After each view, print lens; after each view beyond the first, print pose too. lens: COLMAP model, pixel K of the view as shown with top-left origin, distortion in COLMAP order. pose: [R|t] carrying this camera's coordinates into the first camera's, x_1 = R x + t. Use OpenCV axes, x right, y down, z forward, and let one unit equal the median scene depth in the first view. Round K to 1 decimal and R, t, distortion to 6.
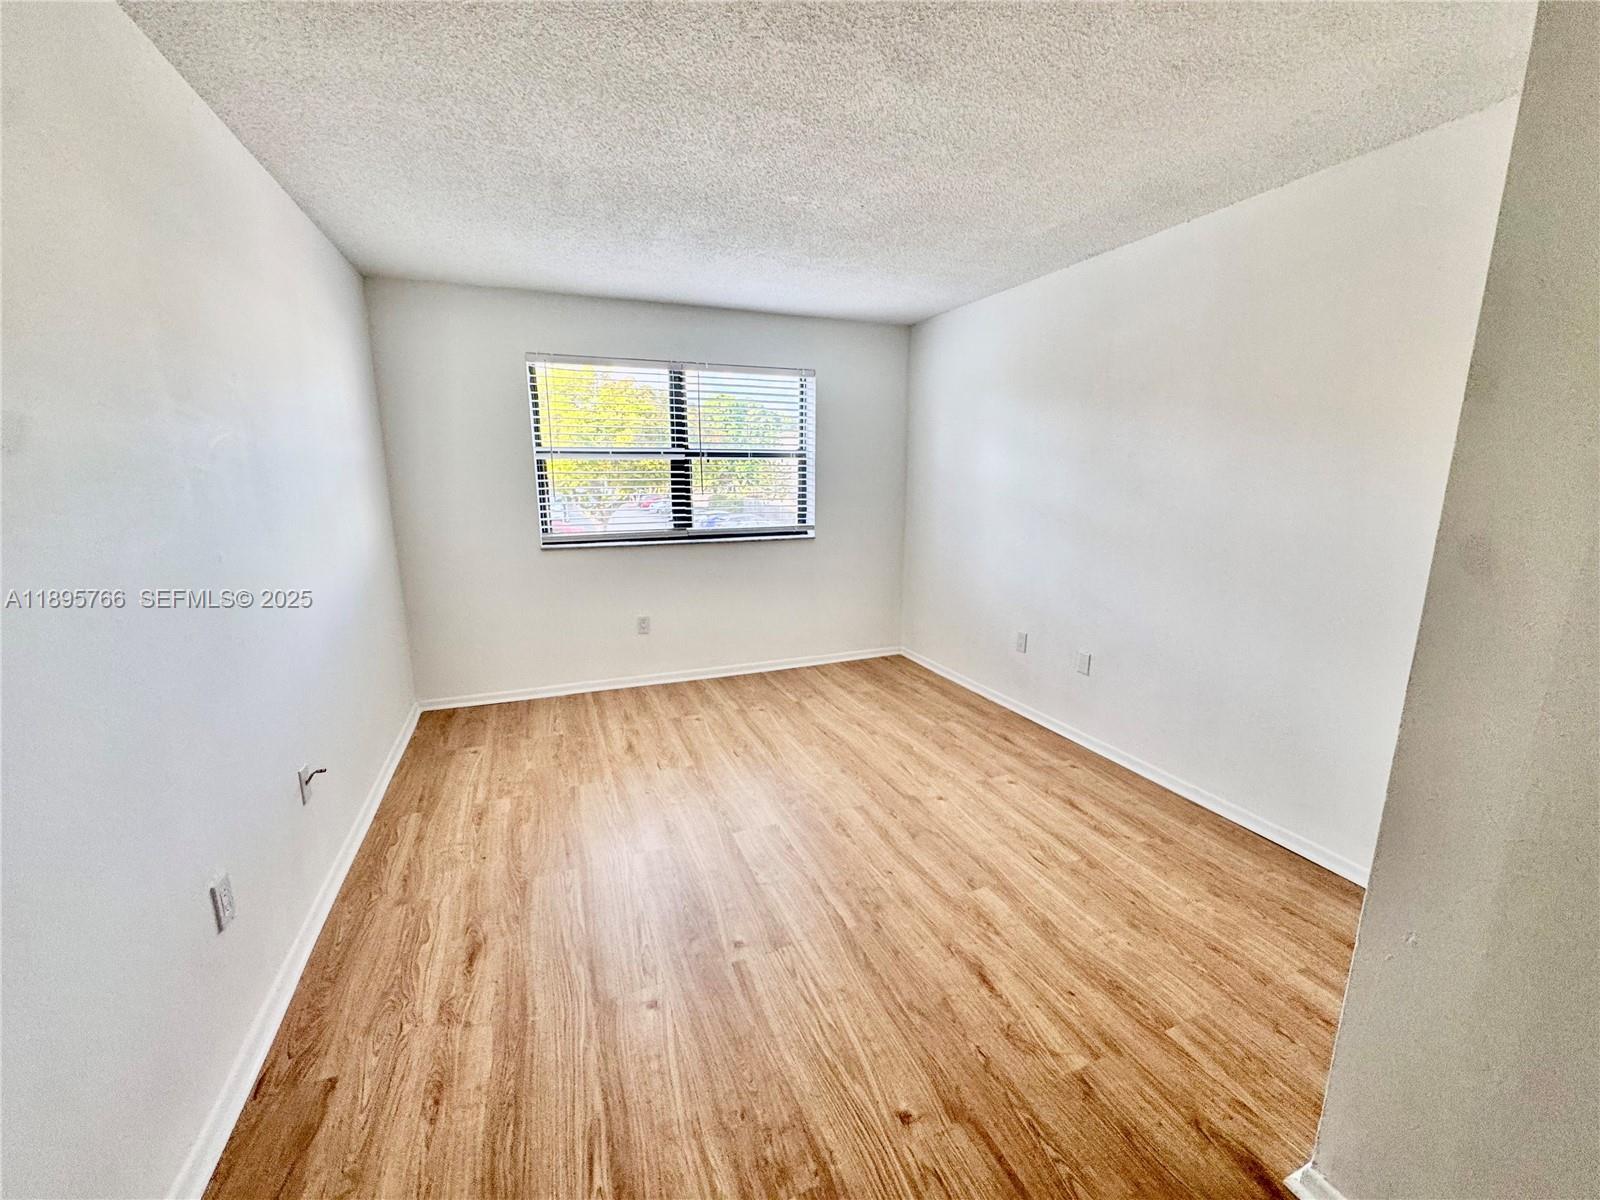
lens RADIAL K [[642.2, 0, 798.0], [0, 642.2, 604.1], [0, 0, 1]] dist [-0.005637, -0.000249]
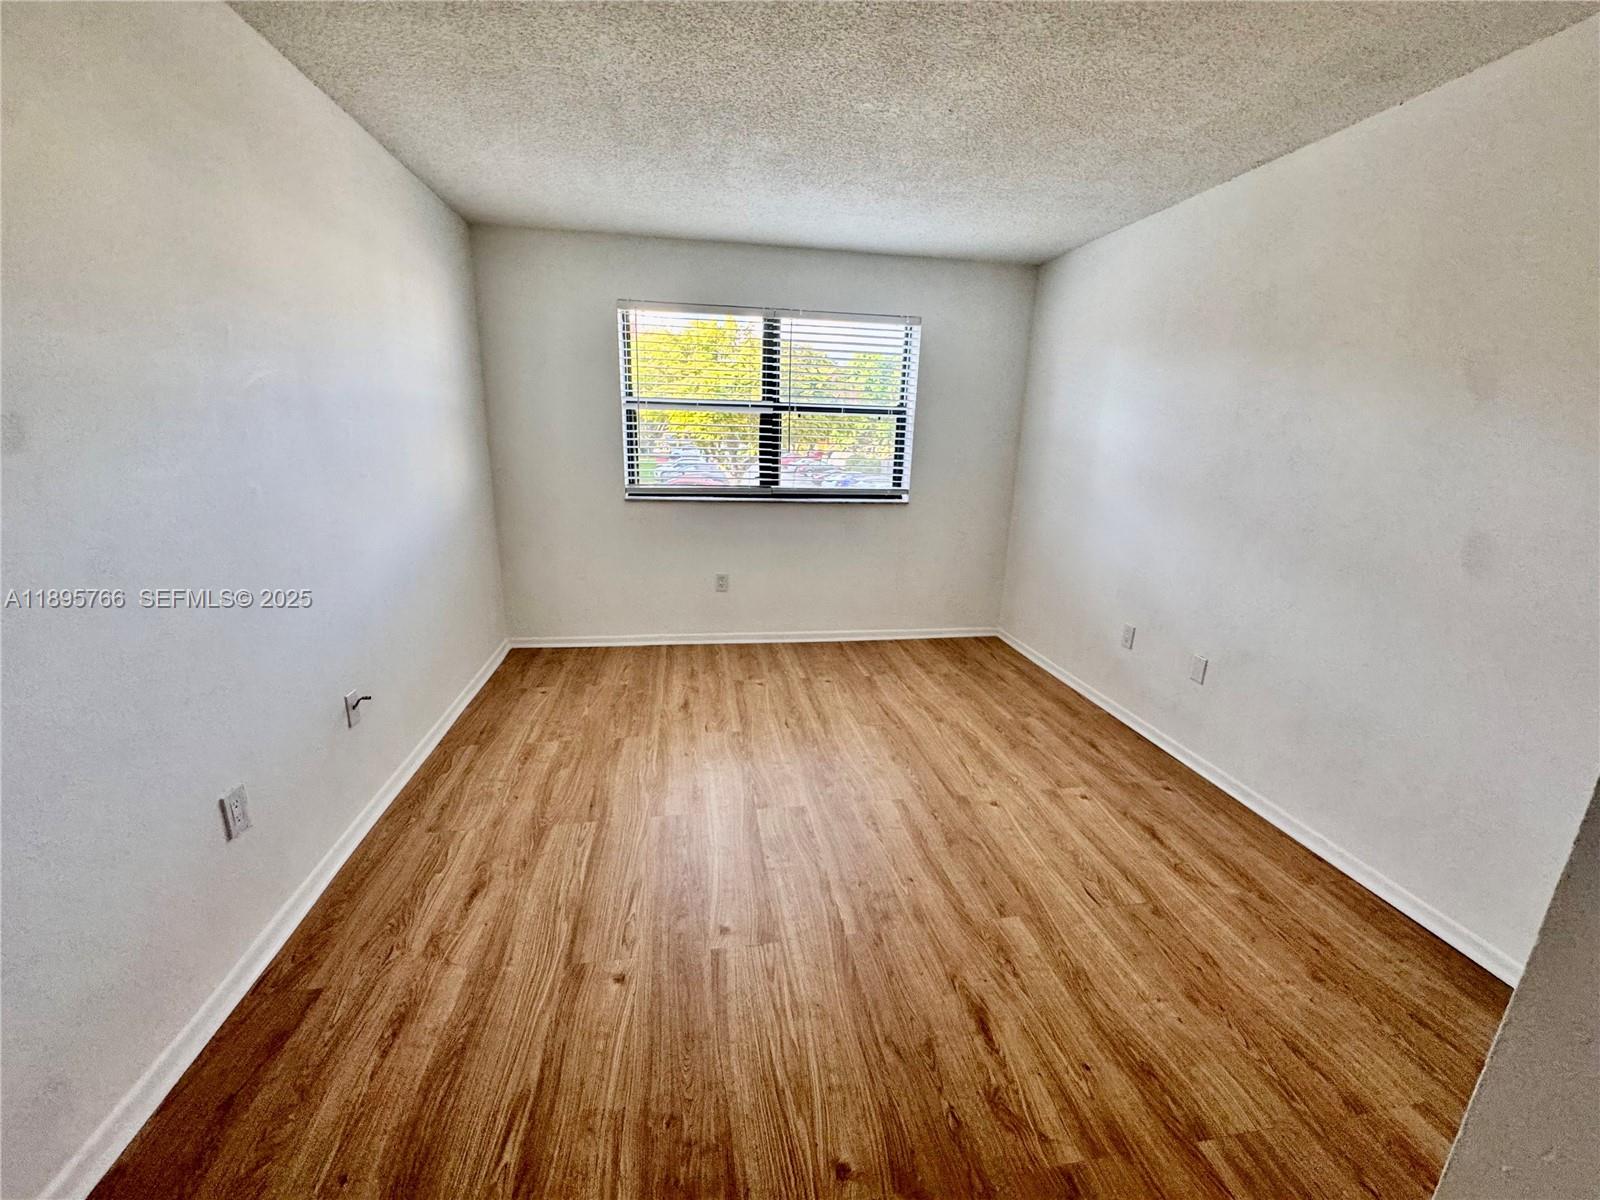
lens RADIAL K [[642.2, 0, 795.7], [0, 642.2, 604.4], [0, 0, 1]] dist [-0.005637, -0.000249]
pose [[0.975332, 0.084406, -0.203971, 0.120426], [-0.072394, 0.995212, 0.065664, -0.011896], [0.208537, -0.049278, 0.976772, 0.094198]]
